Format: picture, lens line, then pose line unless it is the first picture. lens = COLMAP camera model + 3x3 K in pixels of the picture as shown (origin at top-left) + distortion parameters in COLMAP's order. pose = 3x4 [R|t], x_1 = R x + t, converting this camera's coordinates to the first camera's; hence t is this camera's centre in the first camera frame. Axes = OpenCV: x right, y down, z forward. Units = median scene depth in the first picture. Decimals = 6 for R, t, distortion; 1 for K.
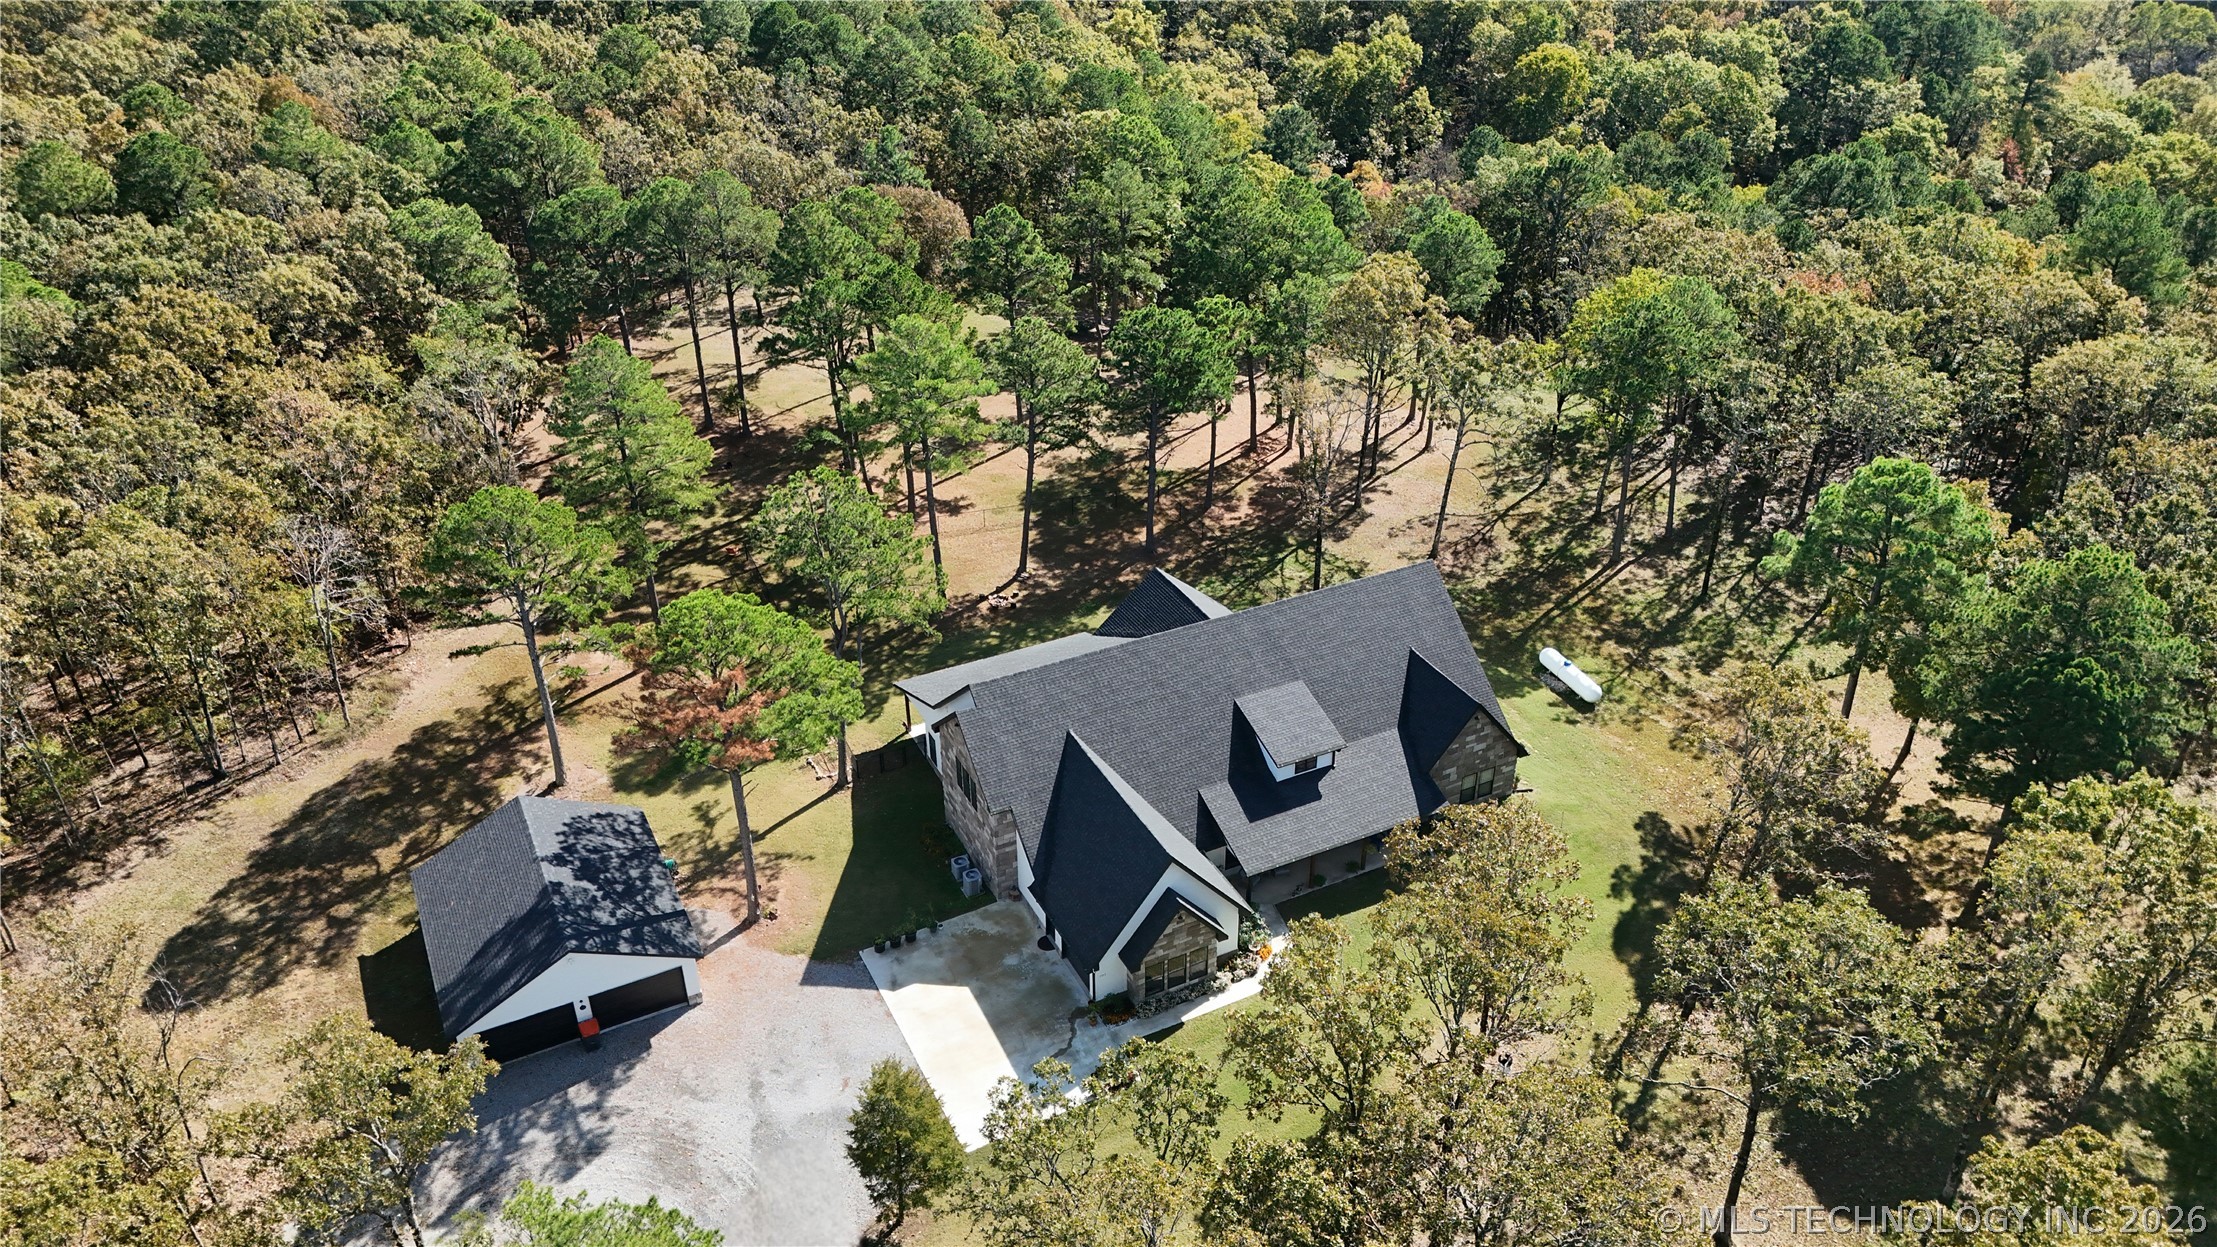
lens RADIAL K [[1646.1, 0, 1120.2], [0, 1646.1, 628.1], [0, 0, 1]] dist [0.070440, -0.023356]
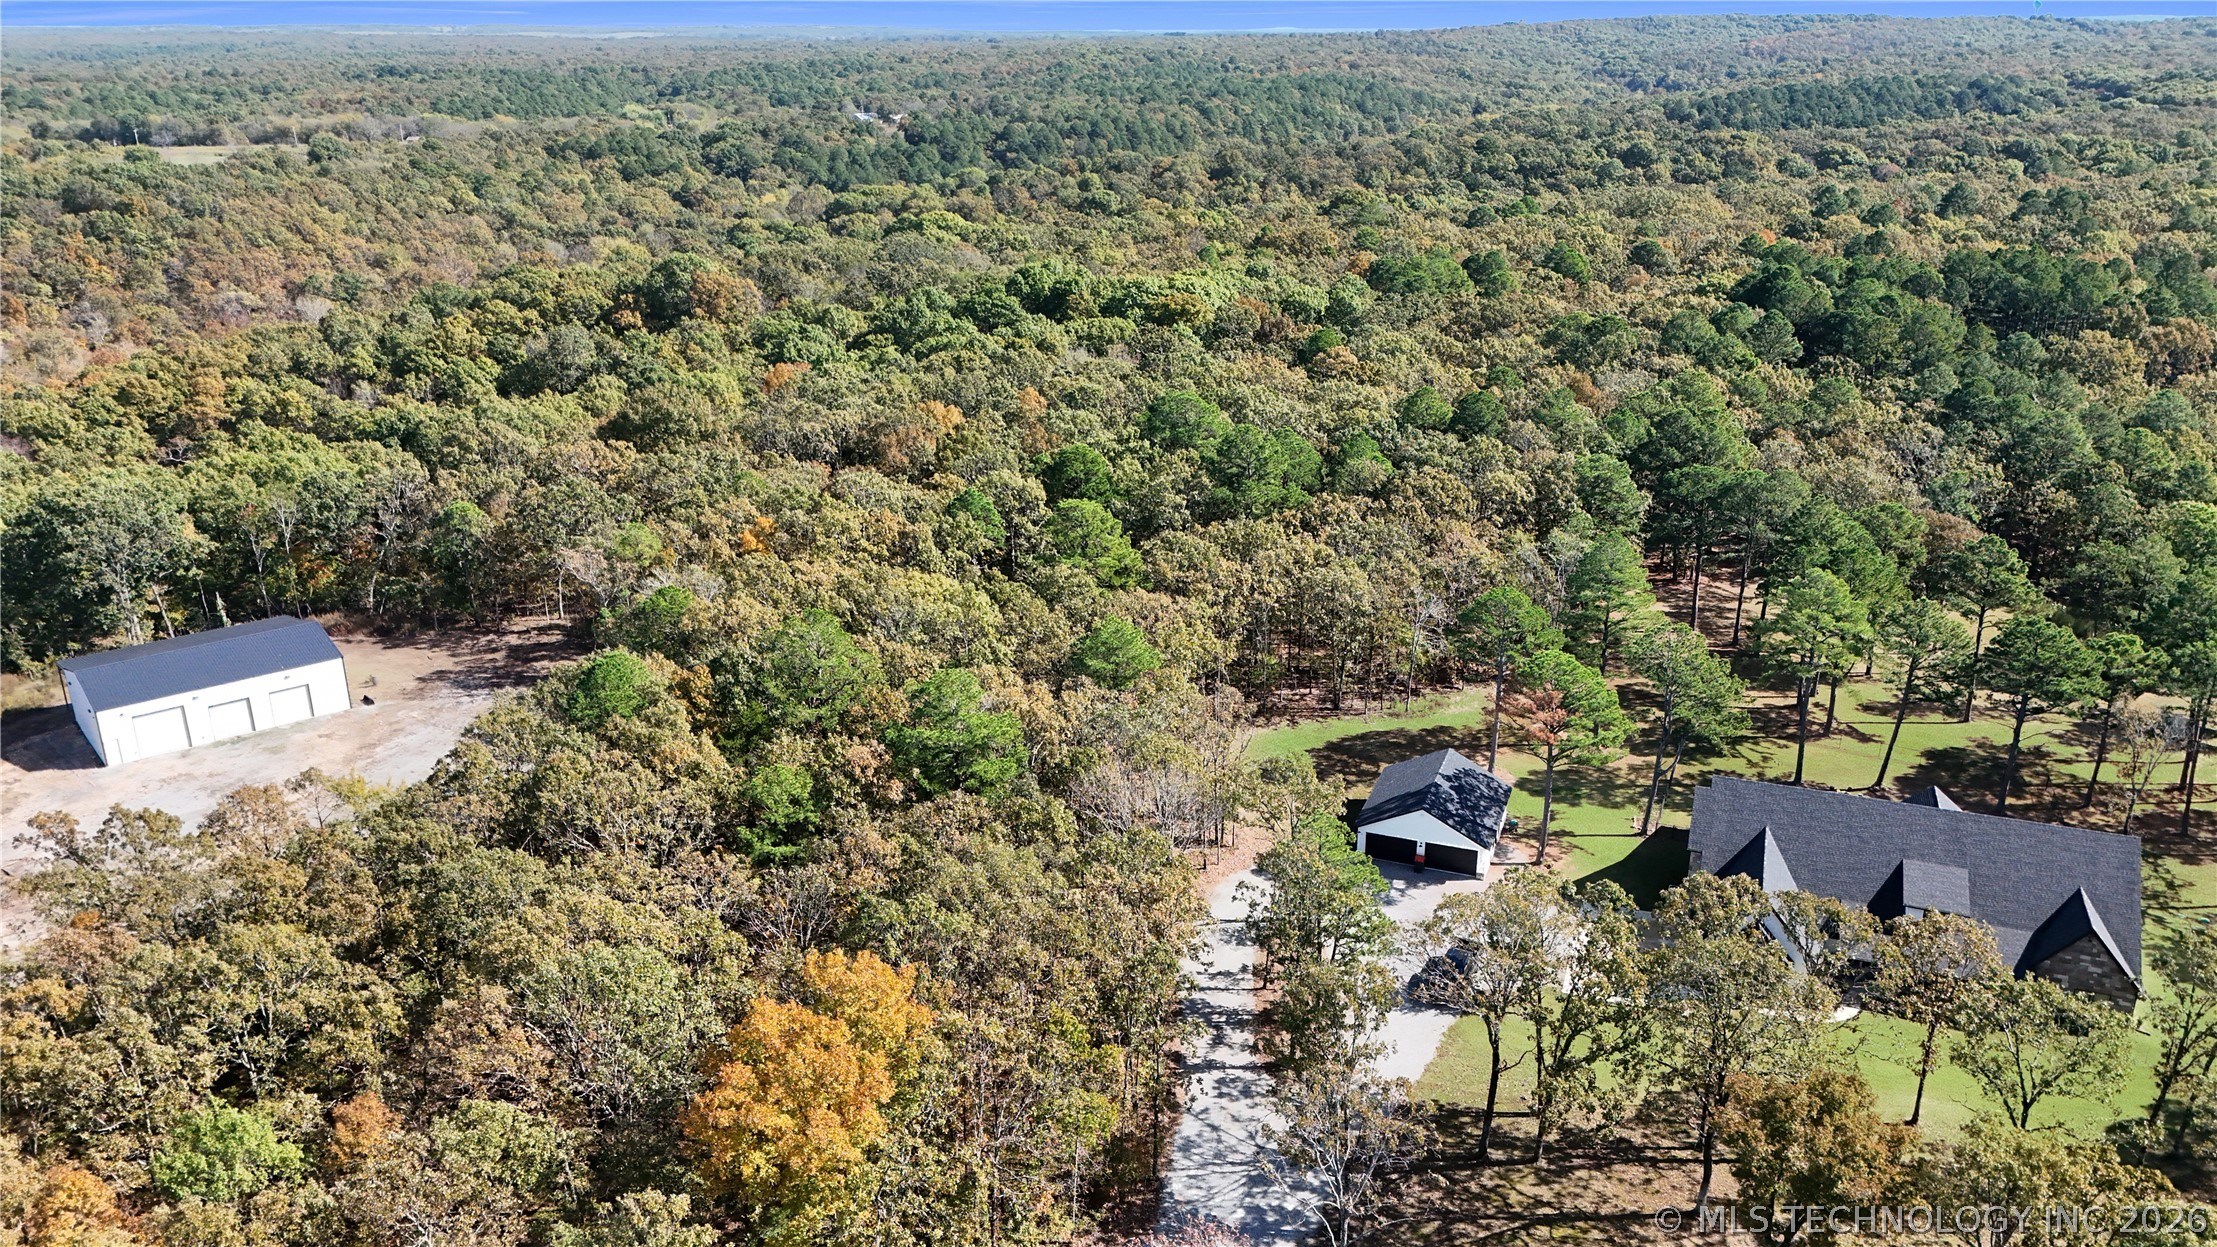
lens RADIAL K [[1646.1, 0, 1105.5], [0, 1646.1, 626.9], [0, 0, 1]] dist [0.070440, -0.023356]
pose [[0.670508, 0.261149, -0.694420, 0.559920], [-0.389382, 0.920595, -0.029769, 0.170737], [0.631506, 0.290355, 0.718953, -0.516071]]
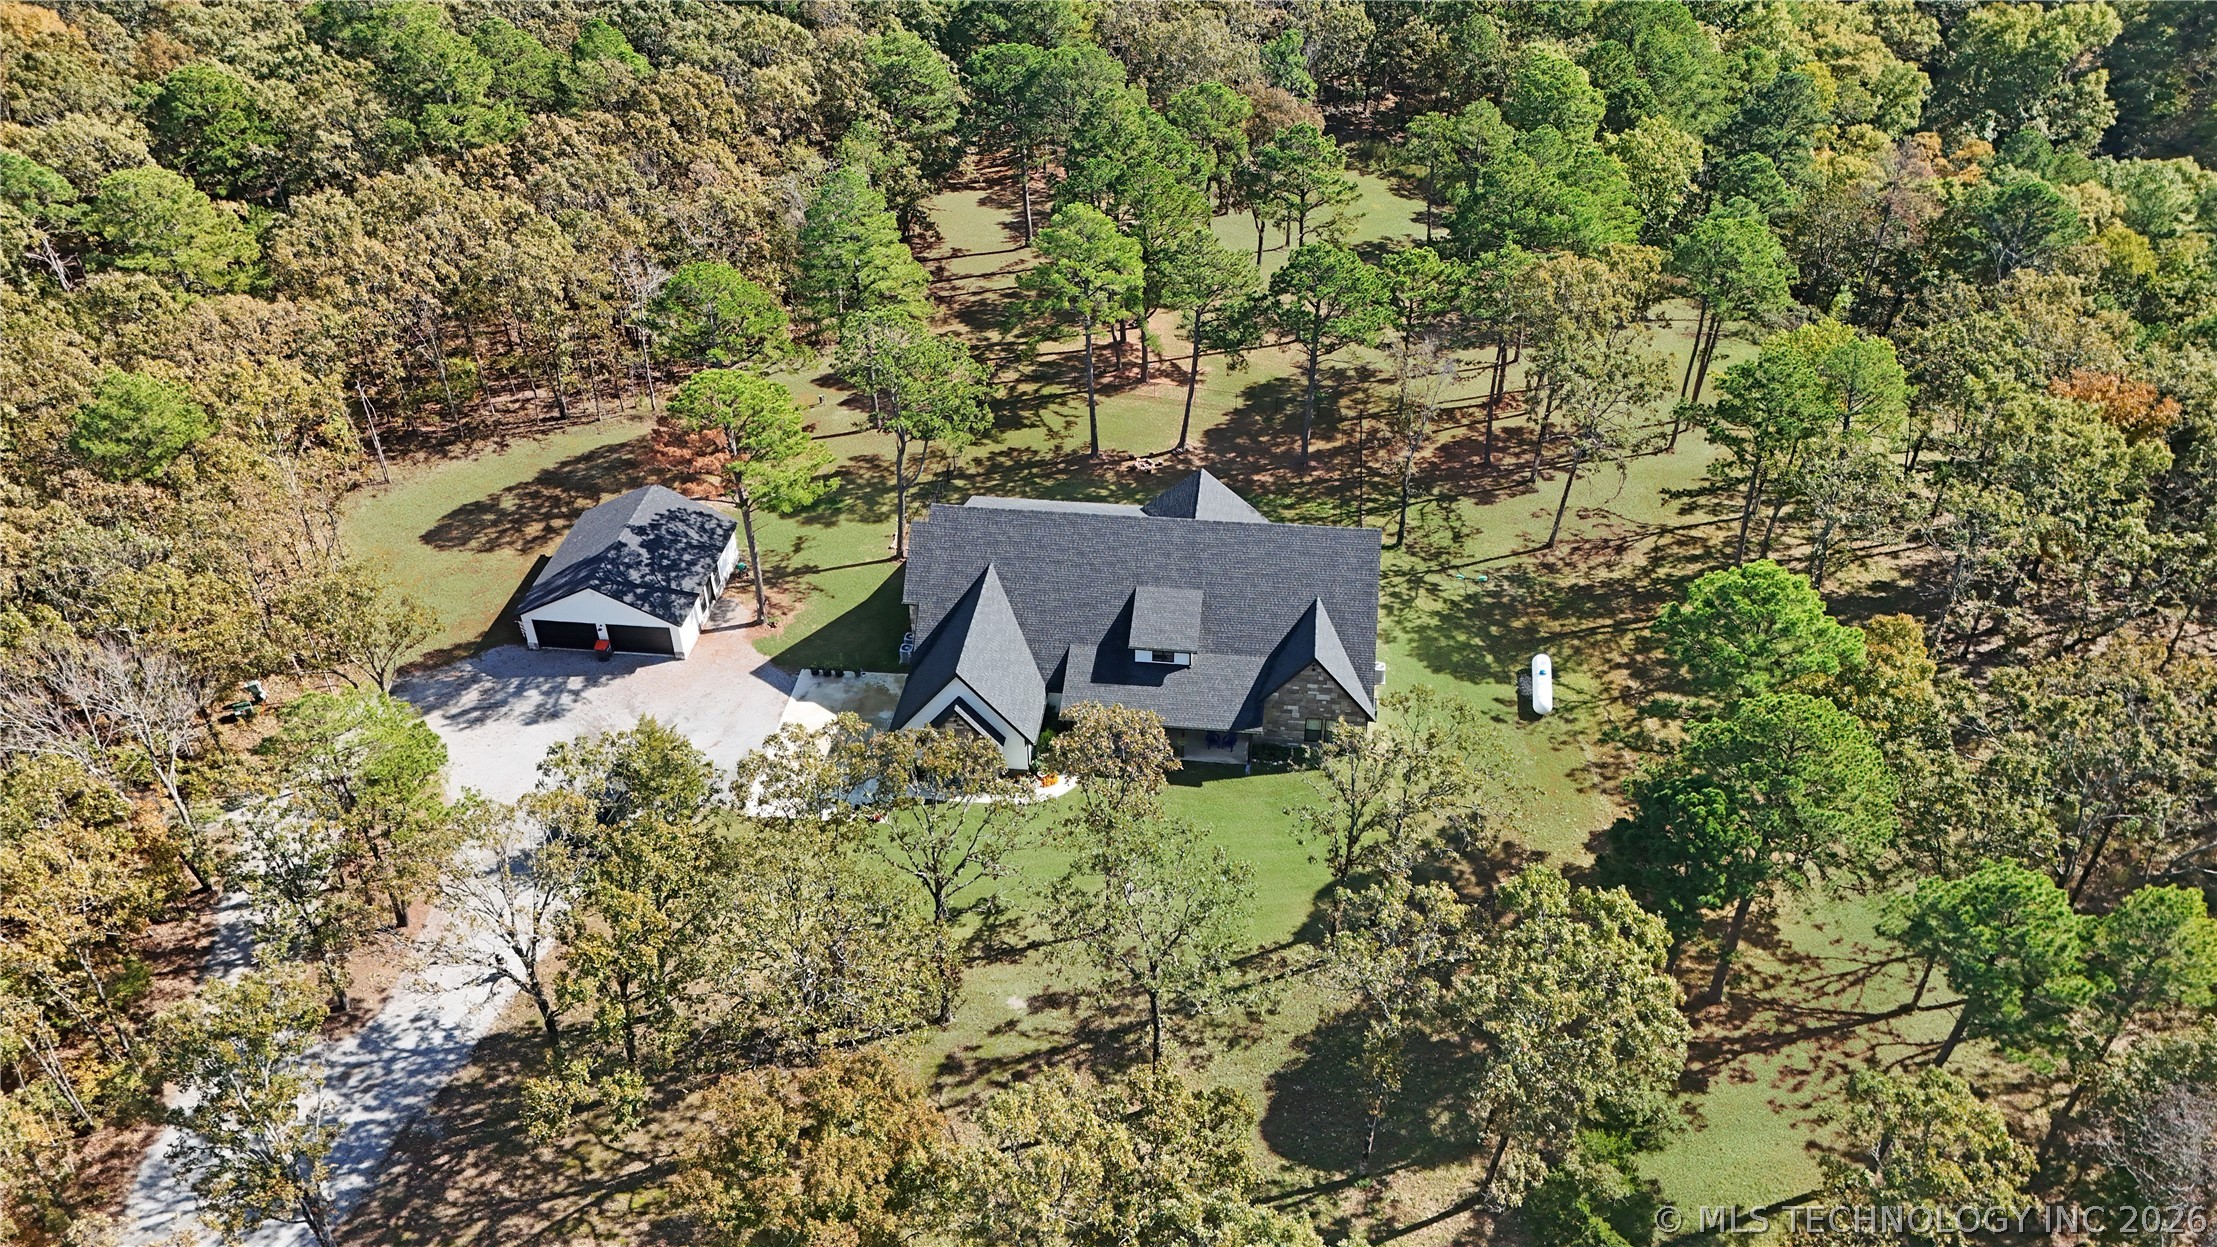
lens RADIAL K [[1646.1, 0, 1097.8], [0, 1646.1, 635.4], [0, 0, 1]] dist [0.070440, -0.023356]
pose [[0.832365, 0.331170, -0.444404, 0.590573], [-0.284982, 0.943463, 0.169300, -0.115960], [0.475346, -0.014272, 0.879683, -0.051508]]
